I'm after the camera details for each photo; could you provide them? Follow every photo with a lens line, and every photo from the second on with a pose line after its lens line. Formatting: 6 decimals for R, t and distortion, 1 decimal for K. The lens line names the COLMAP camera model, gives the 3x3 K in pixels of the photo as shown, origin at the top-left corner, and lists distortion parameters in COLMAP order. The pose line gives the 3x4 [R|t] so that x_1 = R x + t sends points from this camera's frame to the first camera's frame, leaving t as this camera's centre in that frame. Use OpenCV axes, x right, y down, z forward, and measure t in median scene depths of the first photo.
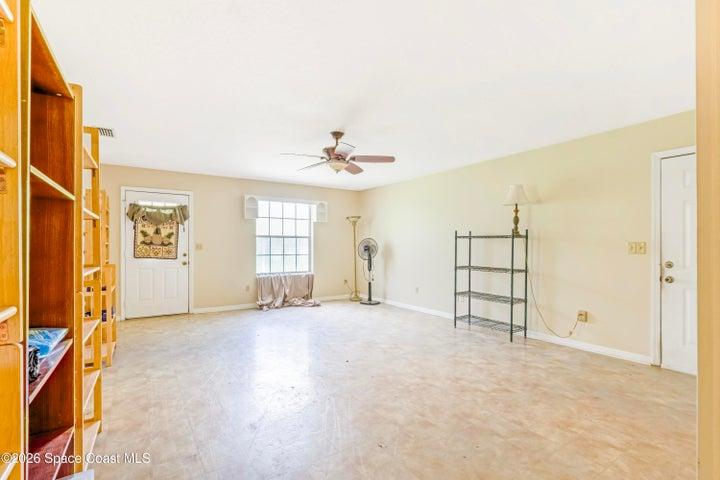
lens RADIAL K [[334.9, 0, 358.2], [0, 334.9, 243.8], [0, 0, 1]] dist [0.005036, 0.000508]
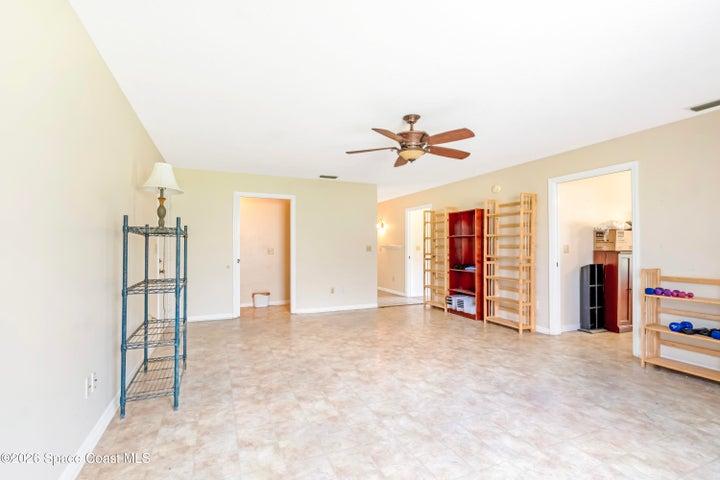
lens RADIAL K [[334.9, 0, 360.1], [0, 334.9, 239.4], [0, 0, 1]] dist [0.005036, 0.000508]
pose [[-0.982188, 0.007960, 0.187733, -0.099163], [0.006712, 0.999951, -0.007281, -0.003225], [-0.187782, -0.005891, -0.982193, 1.894975]]
